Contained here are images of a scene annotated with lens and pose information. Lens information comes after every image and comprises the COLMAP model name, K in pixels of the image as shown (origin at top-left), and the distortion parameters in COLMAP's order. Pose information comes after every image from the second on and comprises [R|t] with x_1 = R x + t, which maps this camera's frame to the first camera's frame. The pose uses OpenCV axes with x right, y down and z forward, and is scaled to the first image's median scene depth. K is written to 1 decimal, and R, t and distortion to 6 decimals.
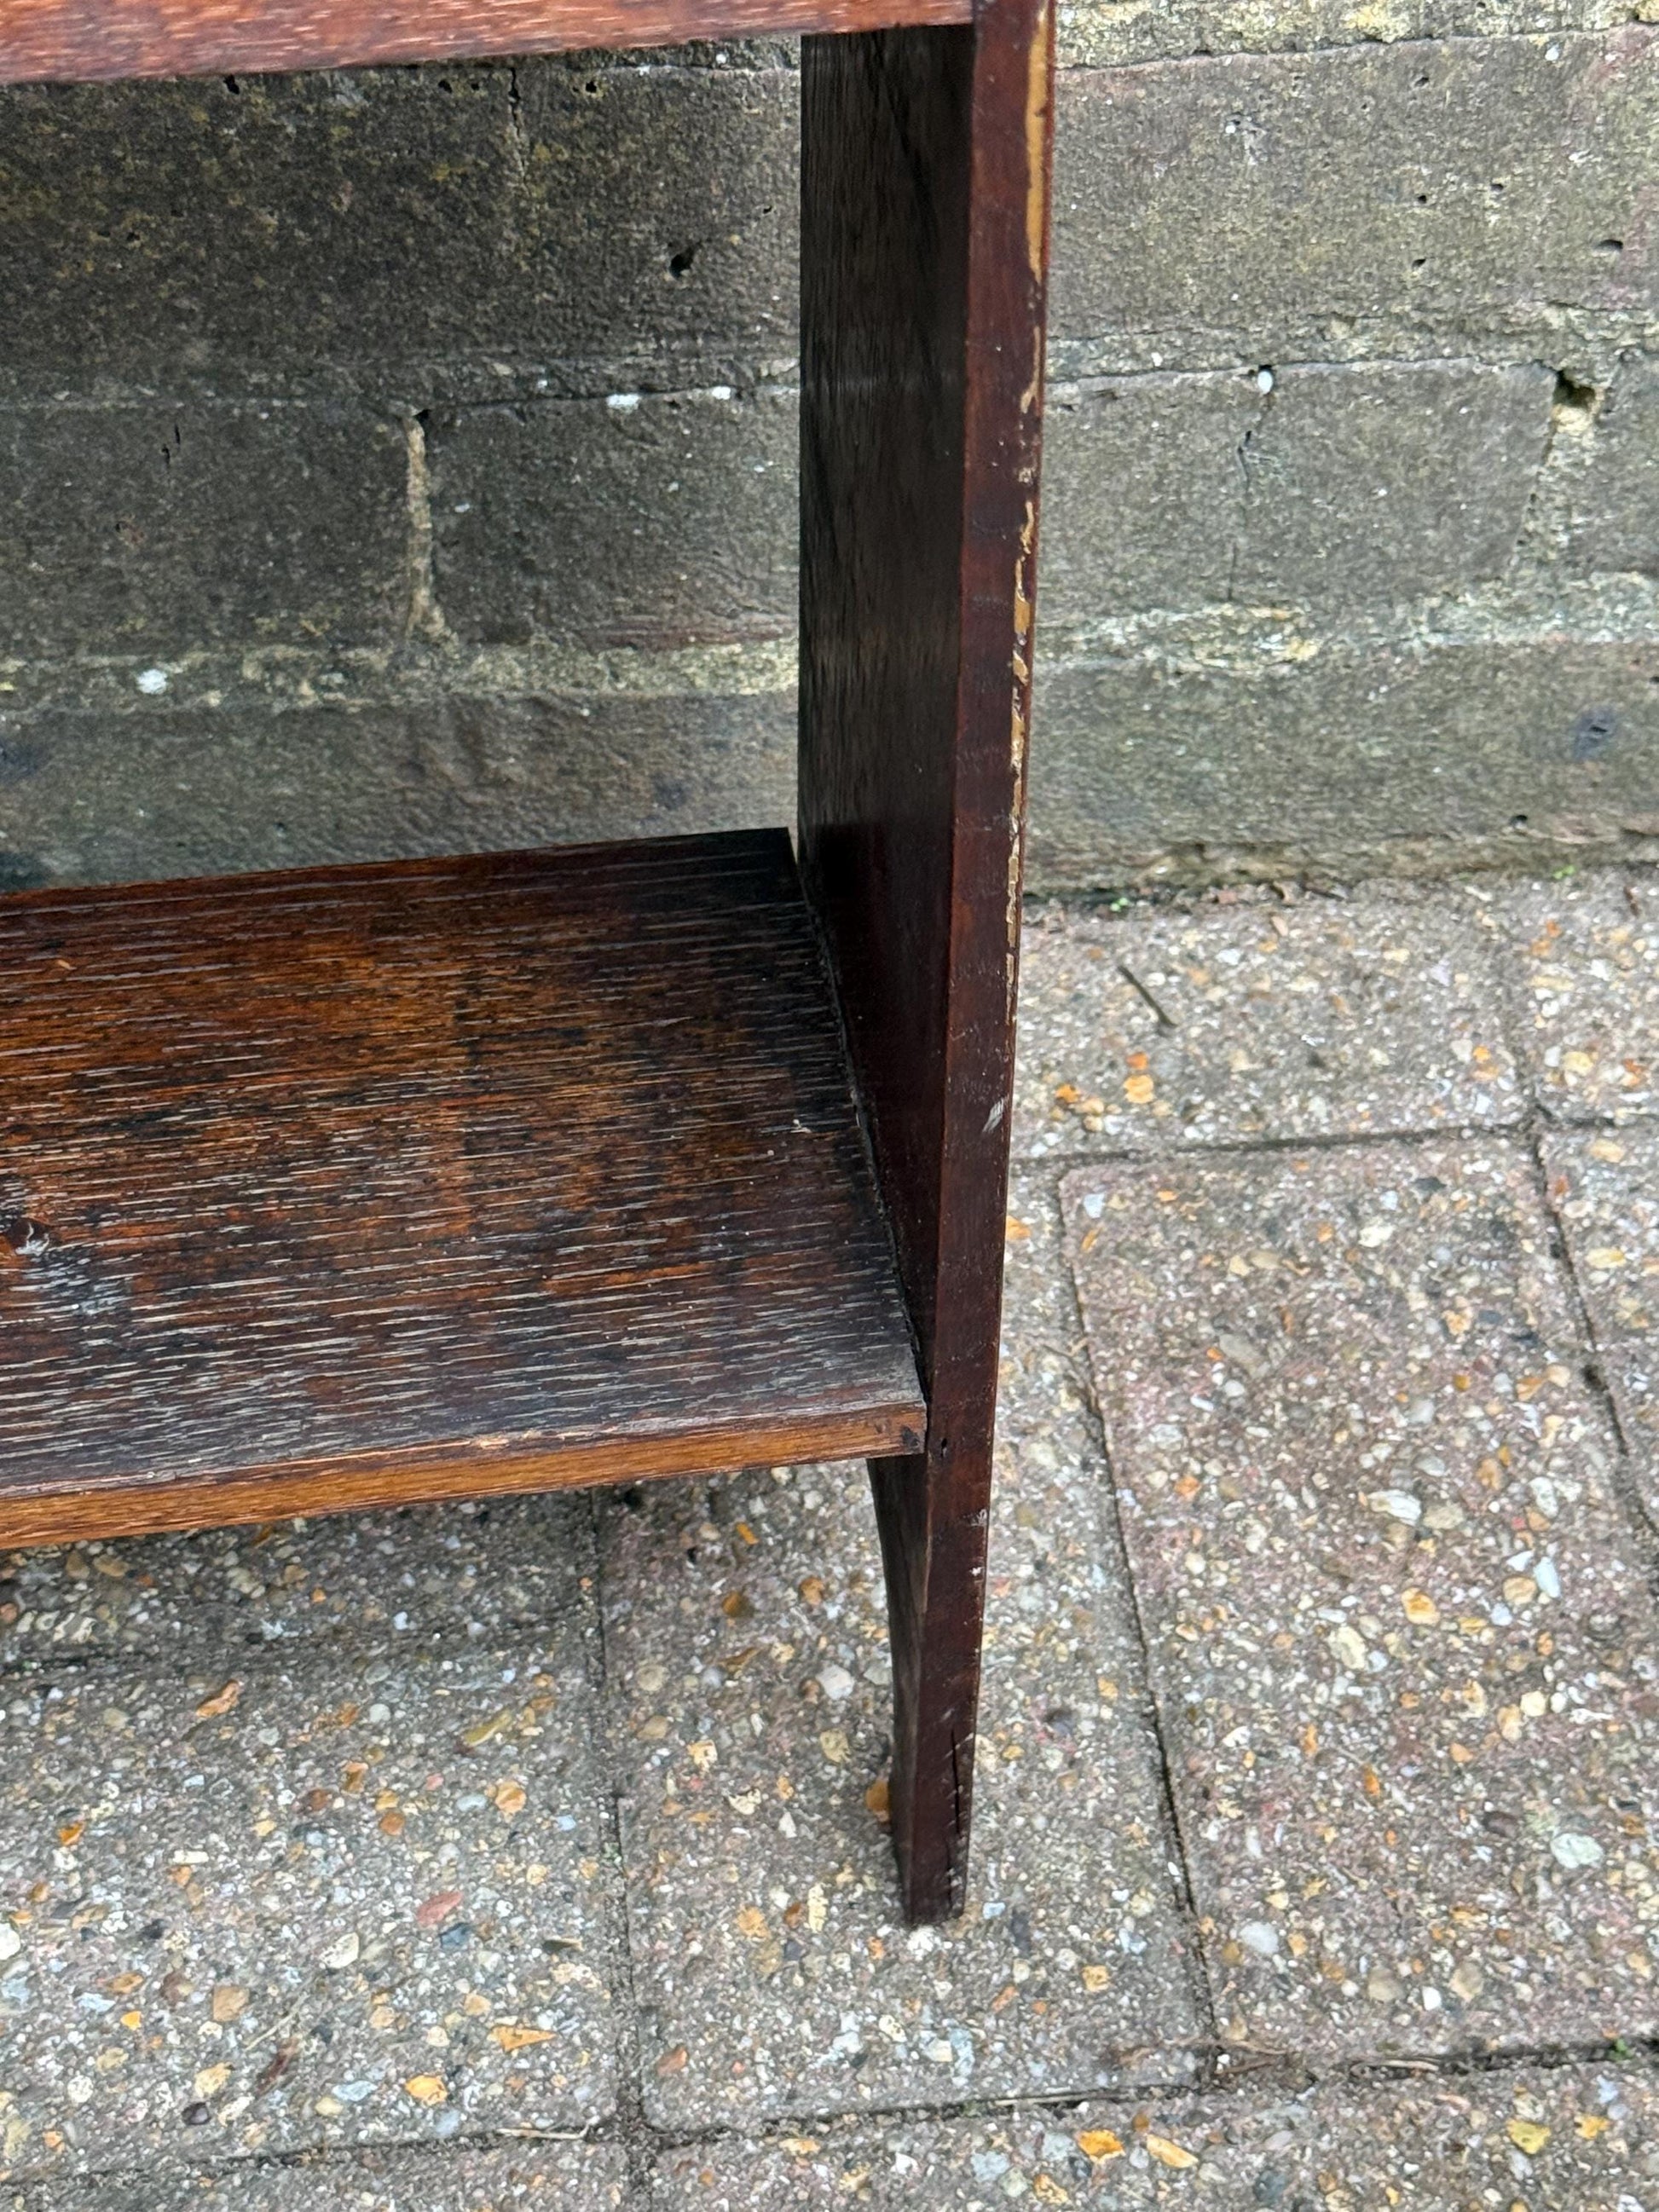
lens RADIAL K [[3979.5, 0, 801.9], [0, 3979.5, 1100.2], [0, 0, 1]] dist [0.151596, 0.000000]
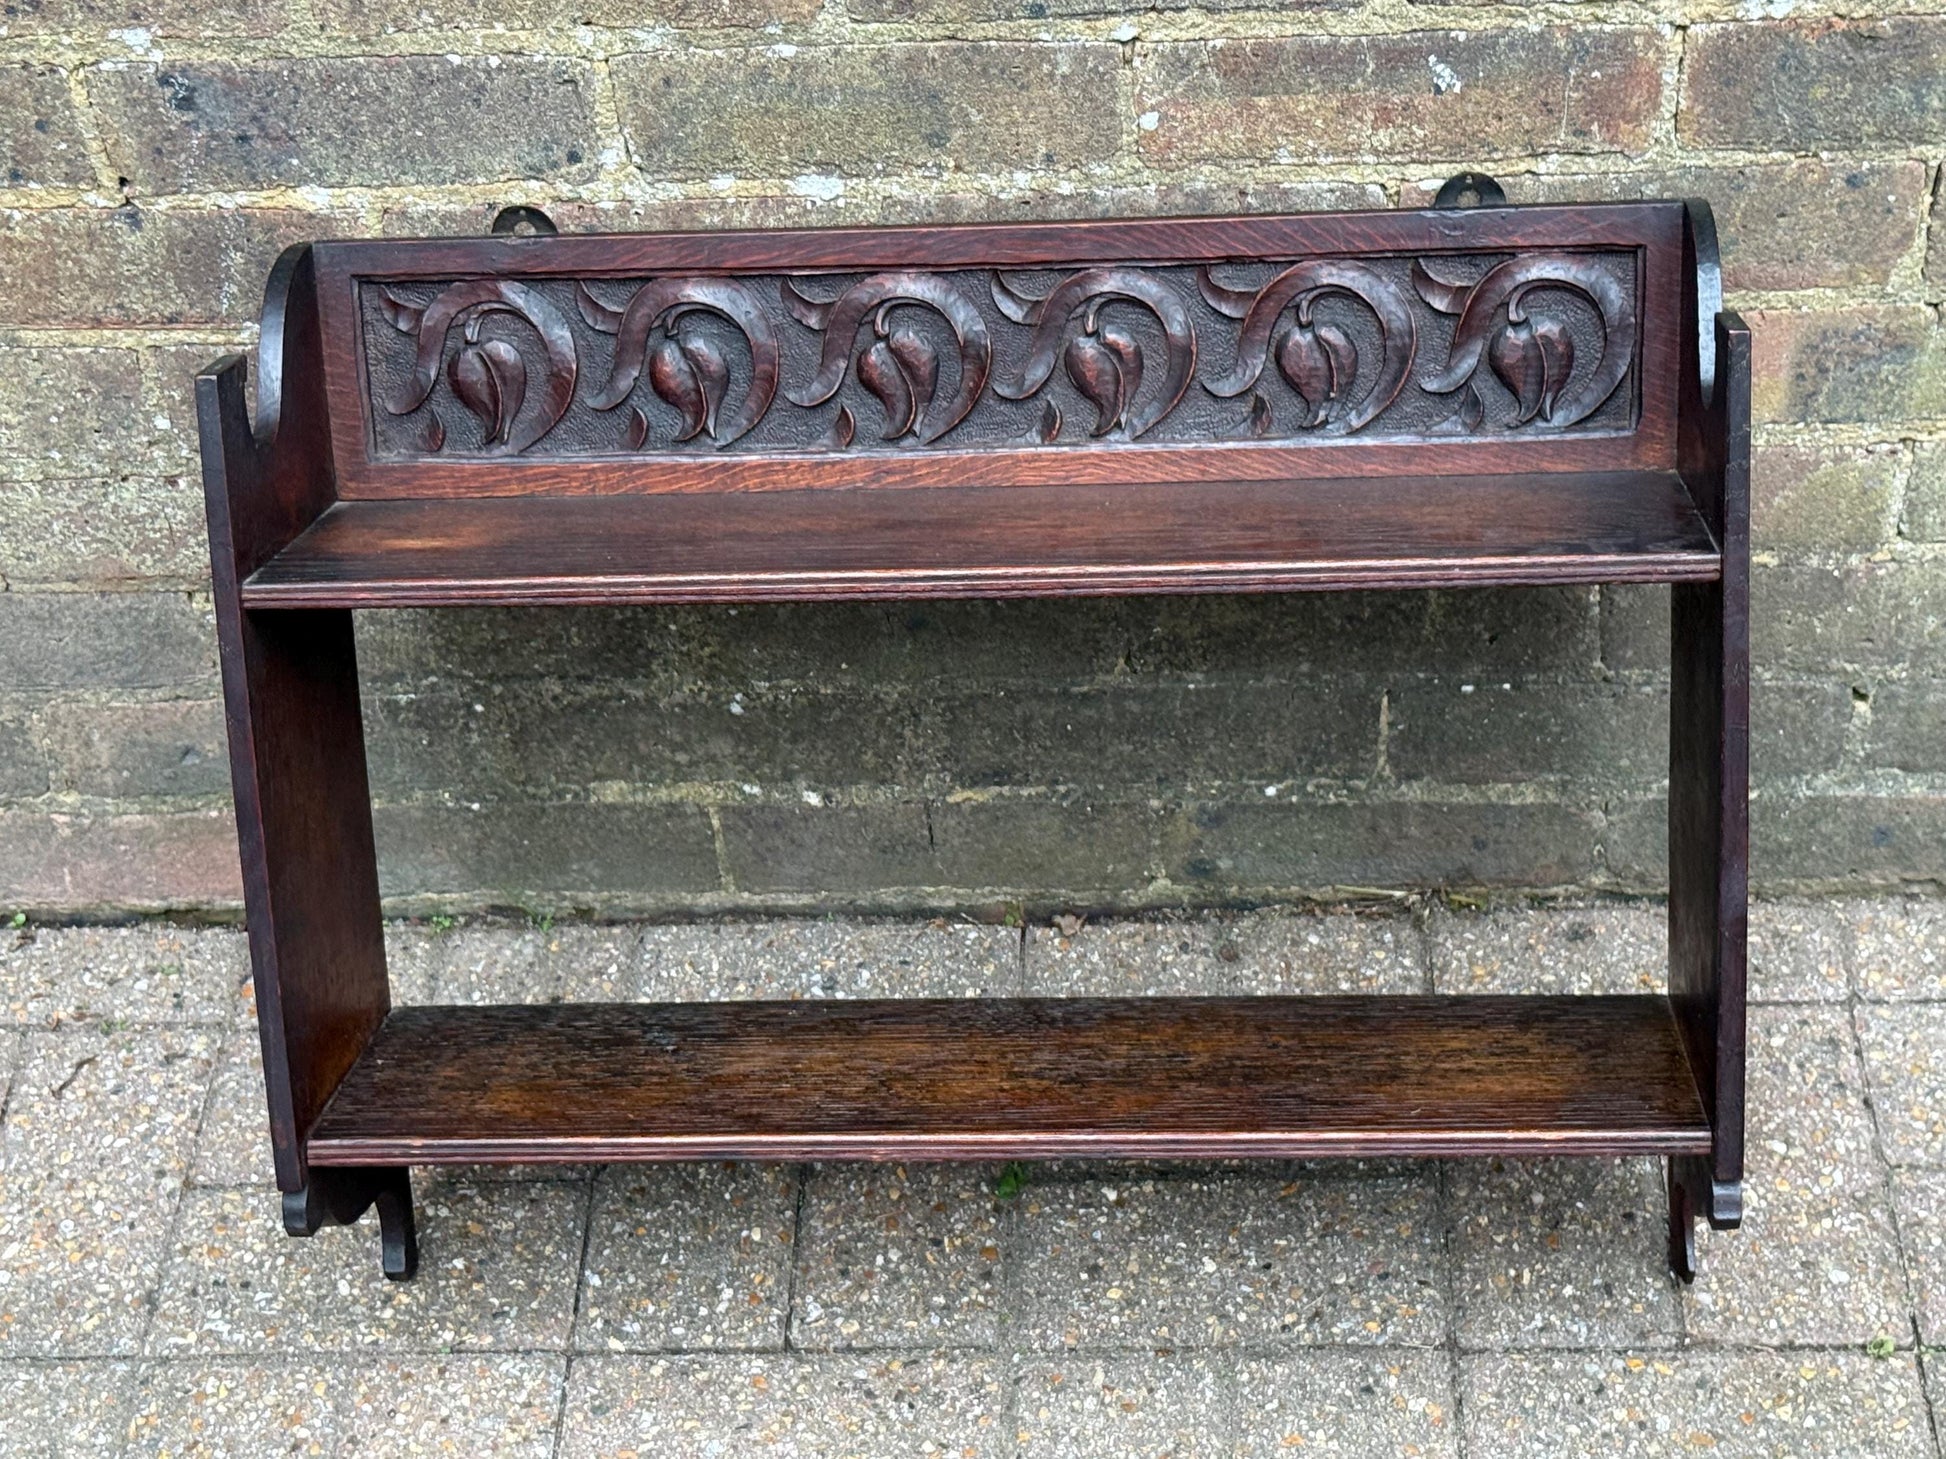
lens RADIAL K [[3500.7, 0, 956.1], [0, 3500.7, 750.2], [0, 0, 1]] dist [0.151596, 0.000000]
pose [[0.985000, 0.032390, -0.169487, 0.015231], [-0.052784, 0.991700, -0.117239, 0.148712], [0.164283, 0.124426, 0.978534, -1.277250]]
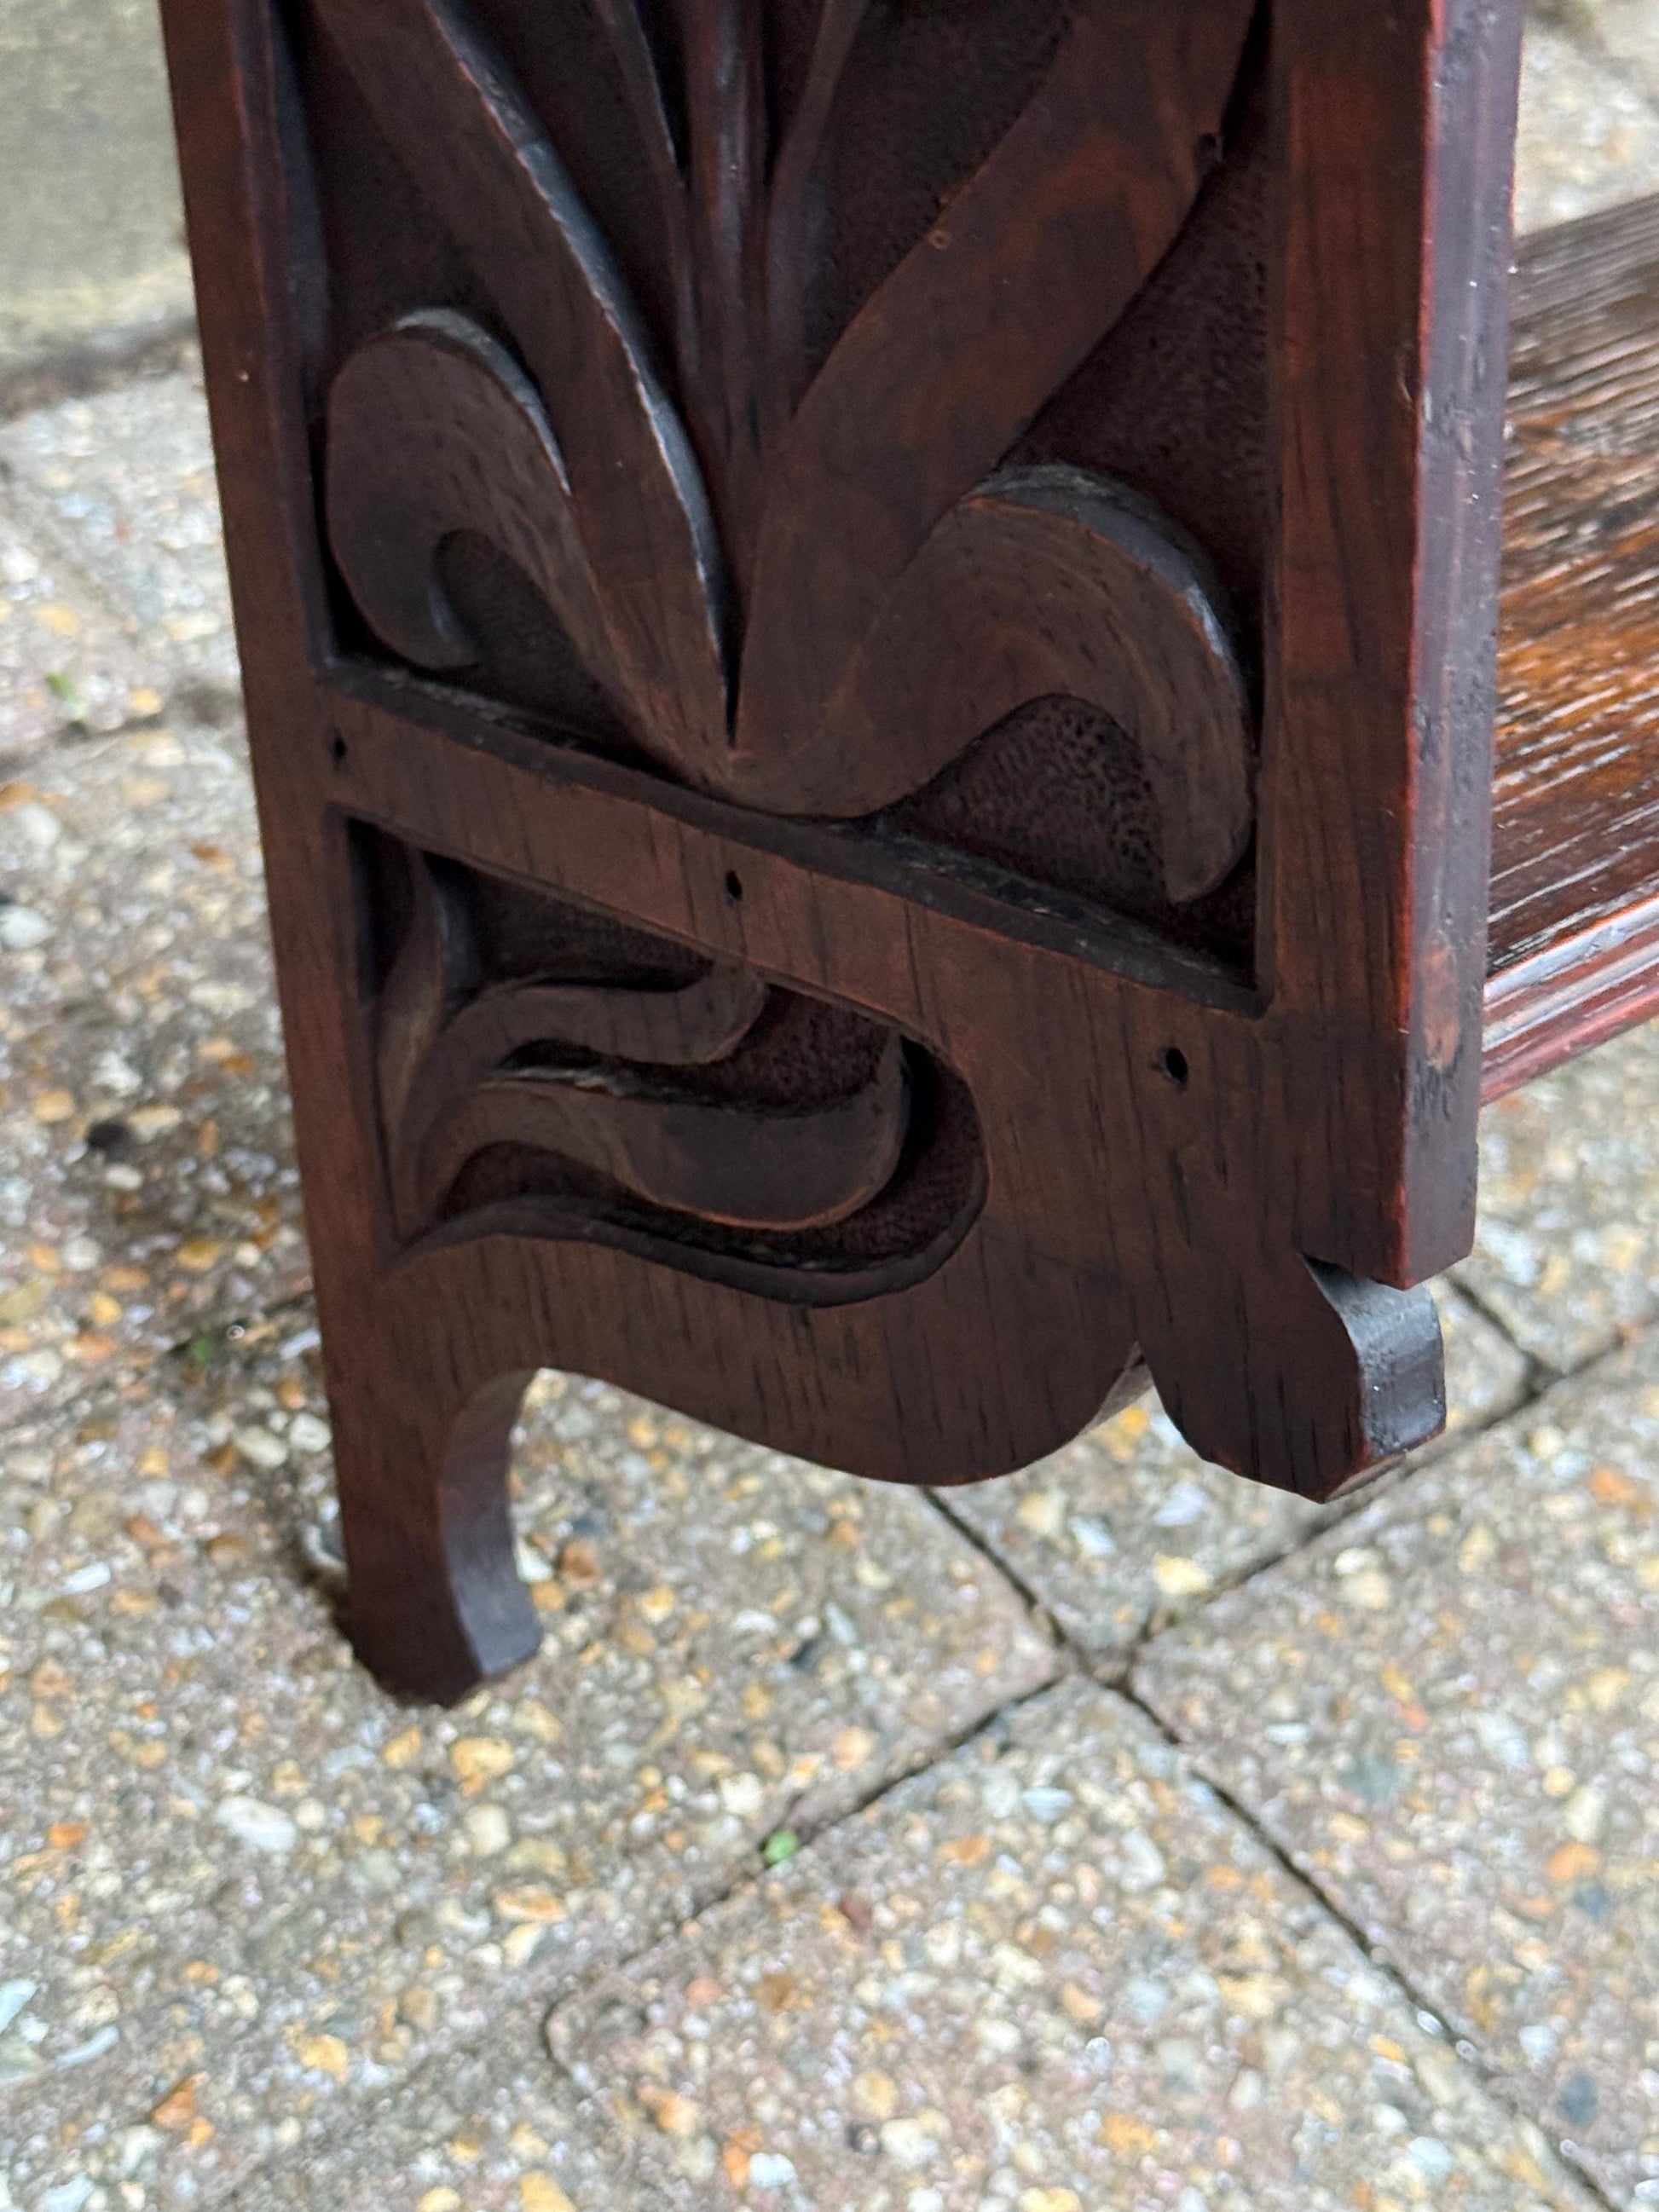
lens RADIAL K [[3979.5, 0, 861.2], [0, 3979.5, 1130.4], [0, 0, 1]] dist [0.151596, 0.000000]
pose [[0.769703, -0.279079, 0.574171, -1.010832], [0.273472, 0.956827, 0.098469, 0.103189], [-0.576863, 0.081228, 0.812793, 0.337724]]
